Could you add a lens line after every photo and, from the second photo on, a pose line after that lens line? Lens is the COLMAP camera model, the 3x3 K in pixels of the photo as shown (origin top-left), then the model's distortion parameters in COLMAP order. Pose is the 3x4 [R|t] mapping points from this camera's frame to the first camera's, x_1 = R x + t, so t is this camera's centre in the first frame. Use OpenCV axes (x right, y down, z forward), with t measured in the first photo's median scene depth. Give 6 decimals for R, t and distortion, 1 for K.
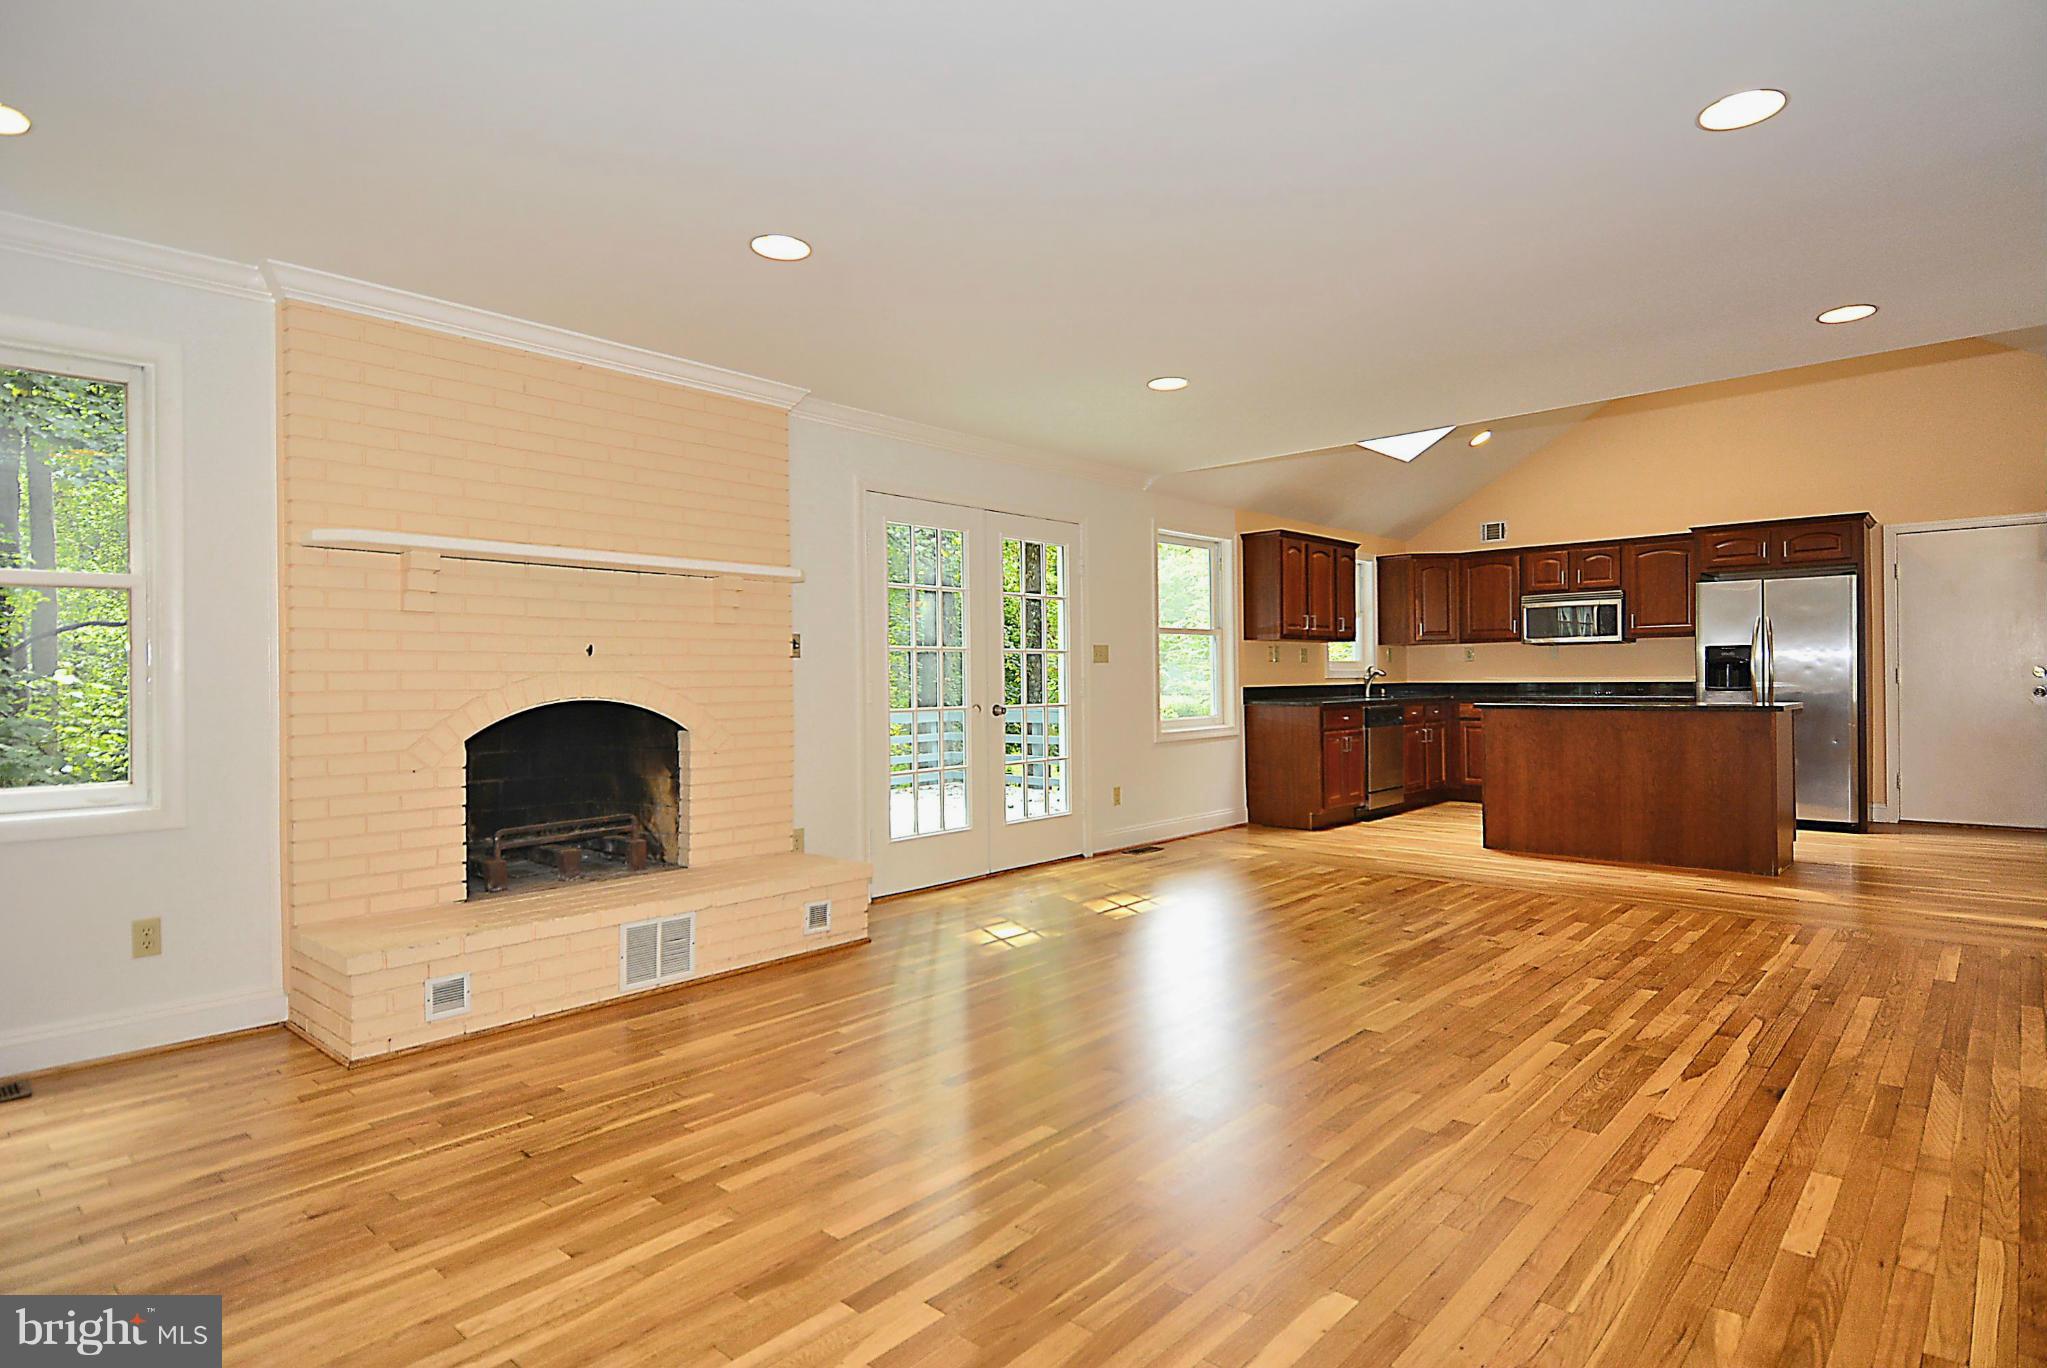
lens RADIAL K [[1093.1, 0, 1028.0], [0, 1093.1, 680.8], [0, 0, 1]] dist [0.038890, -0.004535]
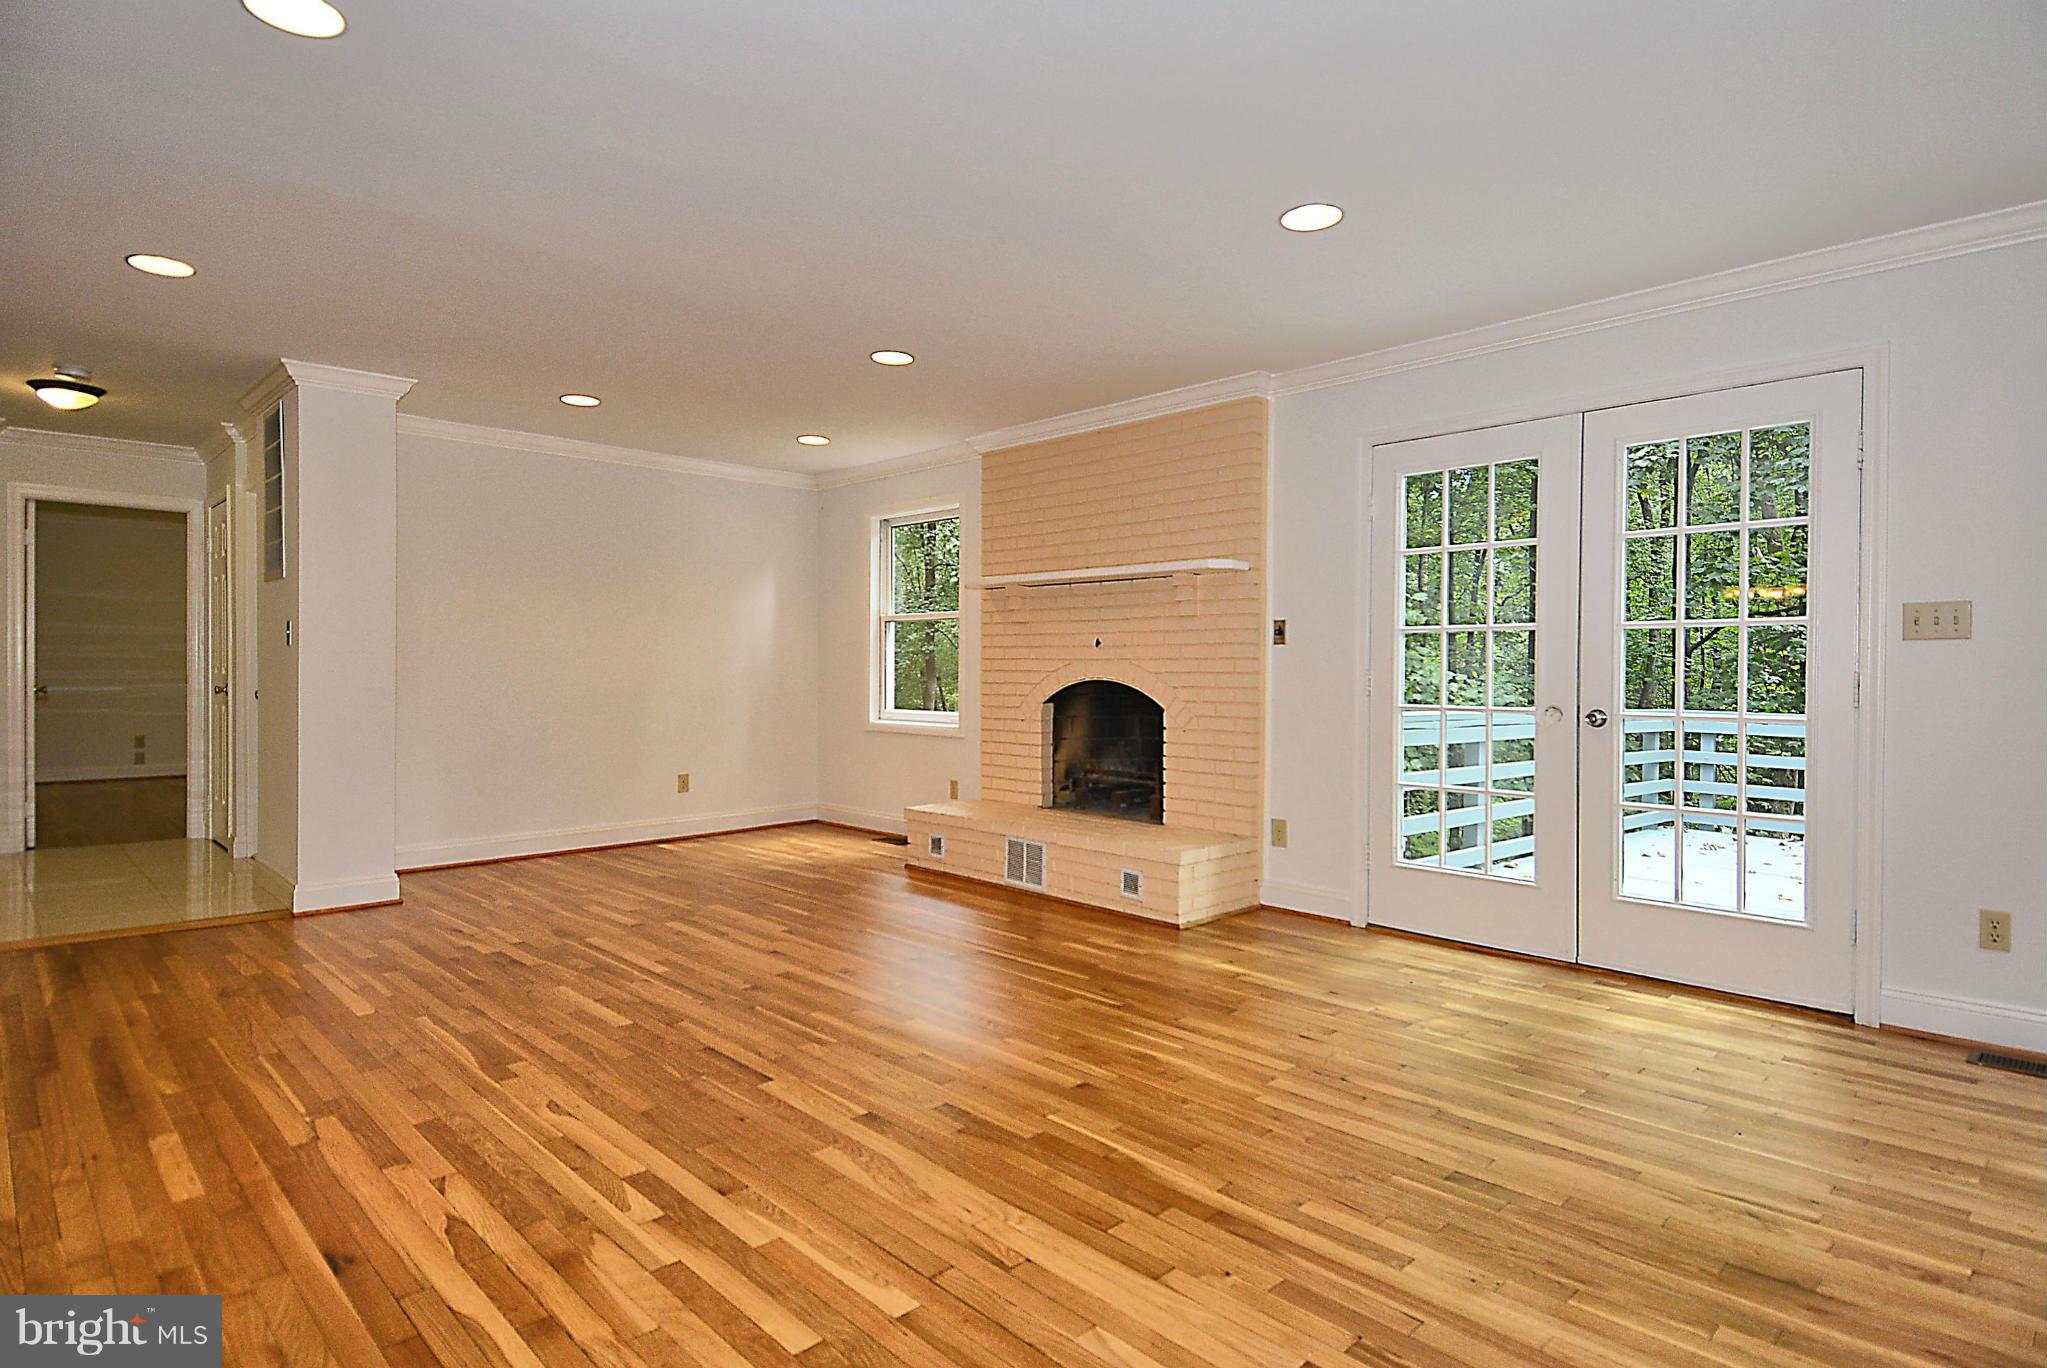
lens RADIAL K [[1093.1, 0, 1042.1], [0, 1093.1, 666.1], [0, 0, 1]] dist [0.038890, -0.004535]
pose [[-0.070606, 0.012295, -0.997429, 1.131305], [-0.005599, 0.999903, 0.012722, -0.016296], [0.997489, 0.006482, -0.070530, 1.258050]]
